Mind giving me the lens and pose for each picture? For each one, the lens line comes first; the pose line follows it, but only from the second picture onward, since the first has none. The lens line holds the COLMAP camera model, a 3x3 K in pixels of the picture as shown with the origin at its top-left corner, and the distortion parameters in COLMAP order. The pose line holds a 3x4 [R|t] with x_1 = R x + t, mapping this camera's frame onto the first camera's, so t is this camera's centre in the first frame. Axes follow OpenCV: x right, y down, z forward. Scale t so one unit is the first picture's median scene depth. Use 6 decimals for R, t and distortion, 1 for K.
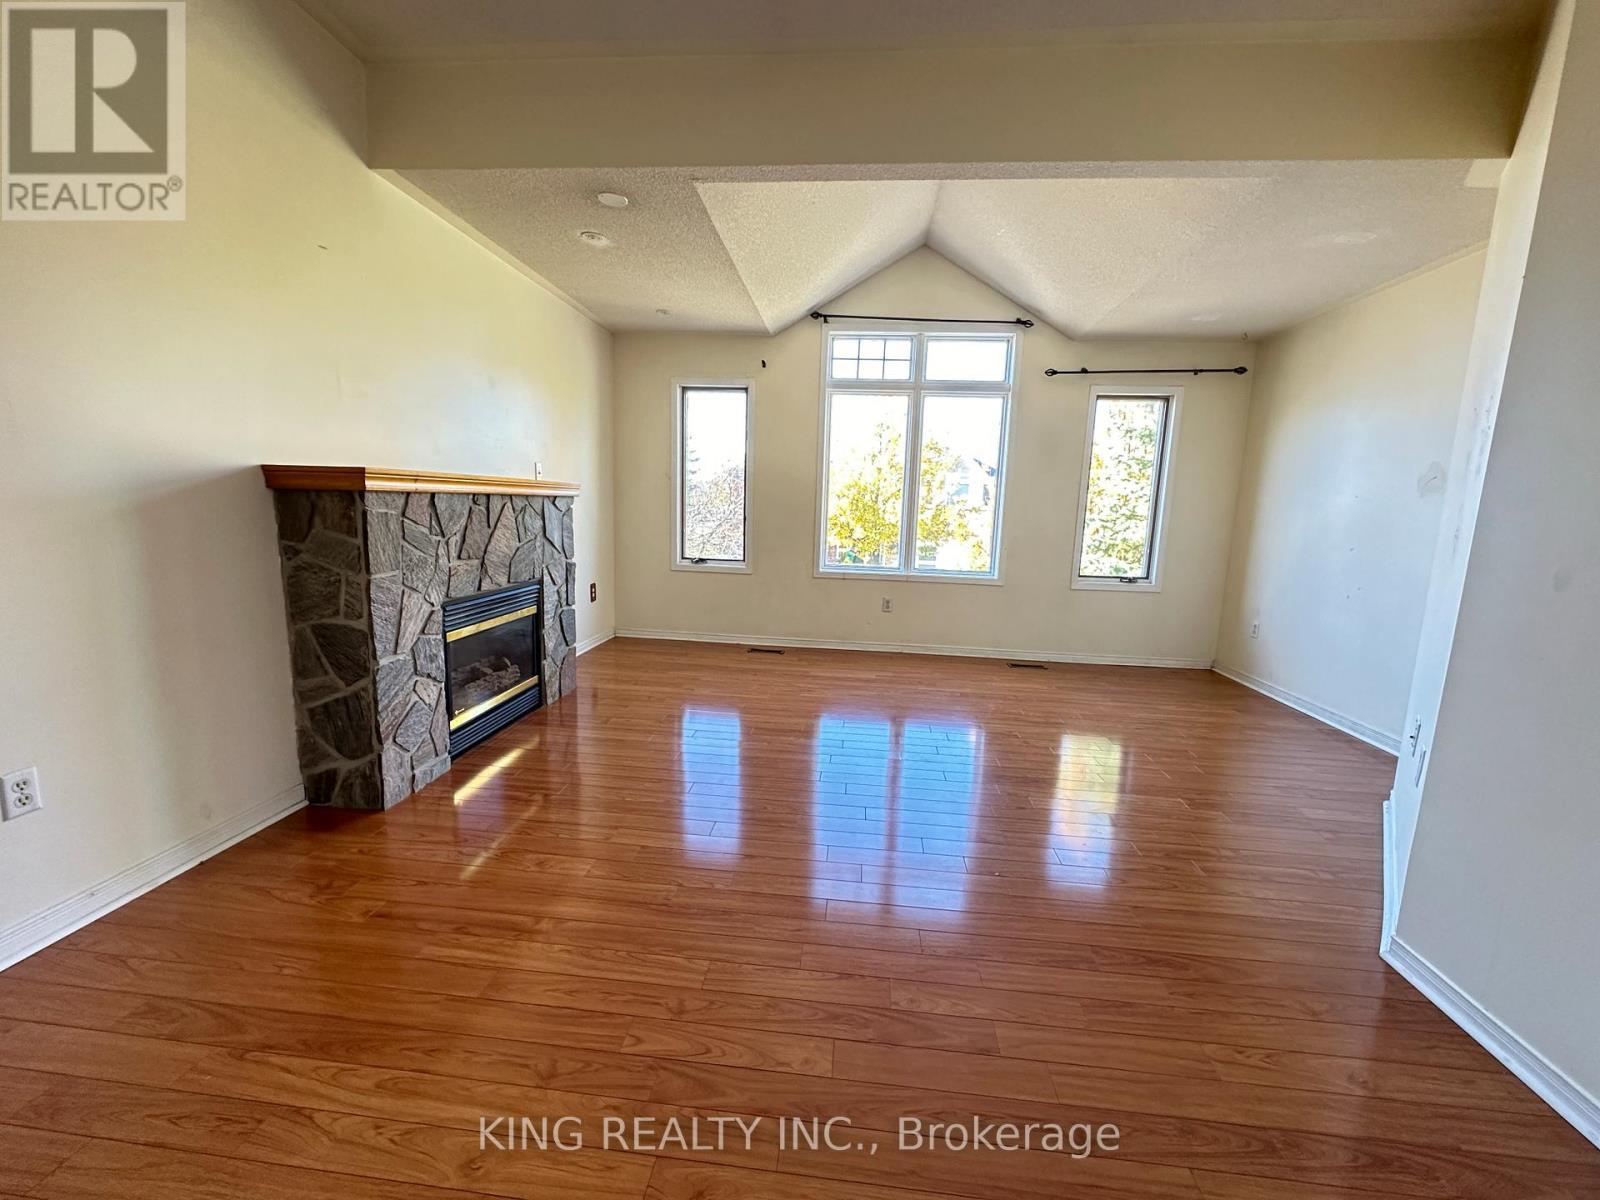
lens RADIAL K [[638.8, 0, 800.0], [0, 638.8, 600.0], [0, 0, 1]] dist [-0.001818, 0.000024]
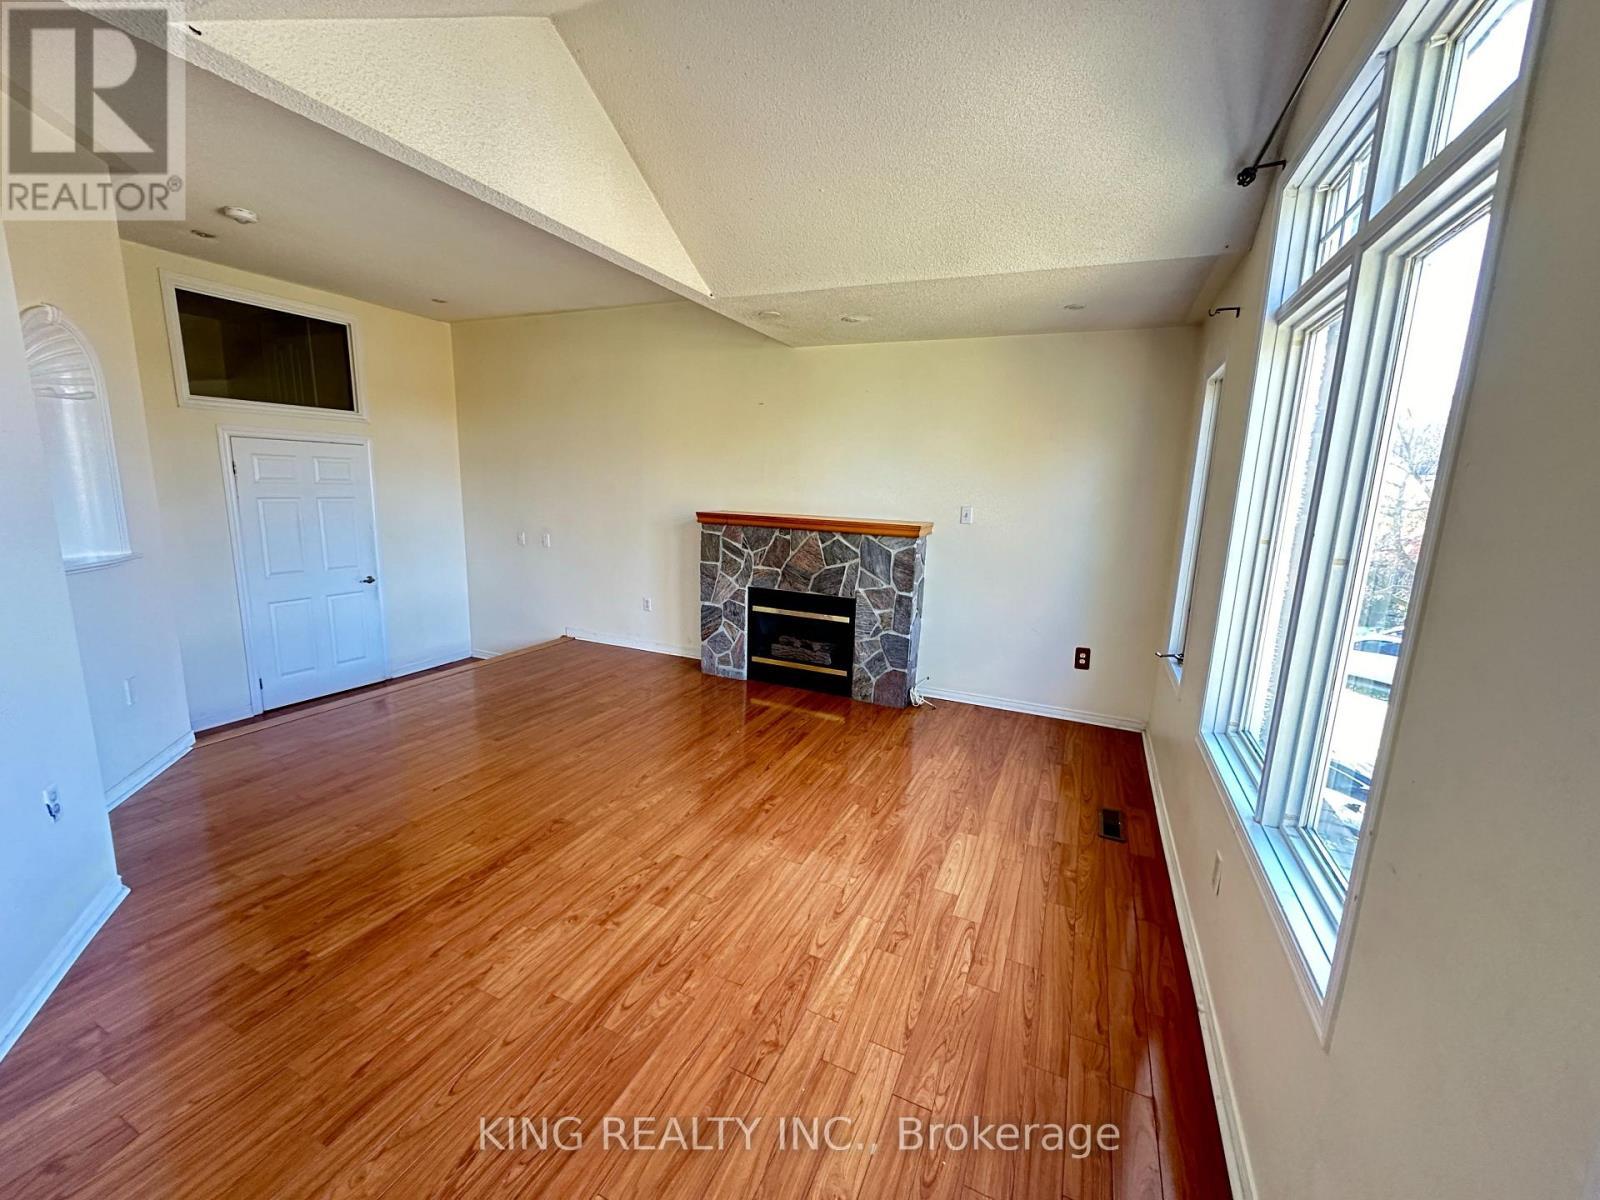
lens RADIAL K [[638.8, 0, 800.0], [0, 638.8, 600.0], [0, 0, 1]] dist [-0.001818, 0.000024]
pose [[-0.325981, 0.131702, -0.936157, 0.651216], [-0.187083, 0.961678, 0.200437, -0.210347], [0.926680, 0.240478, -0.288850, 1.002548]]
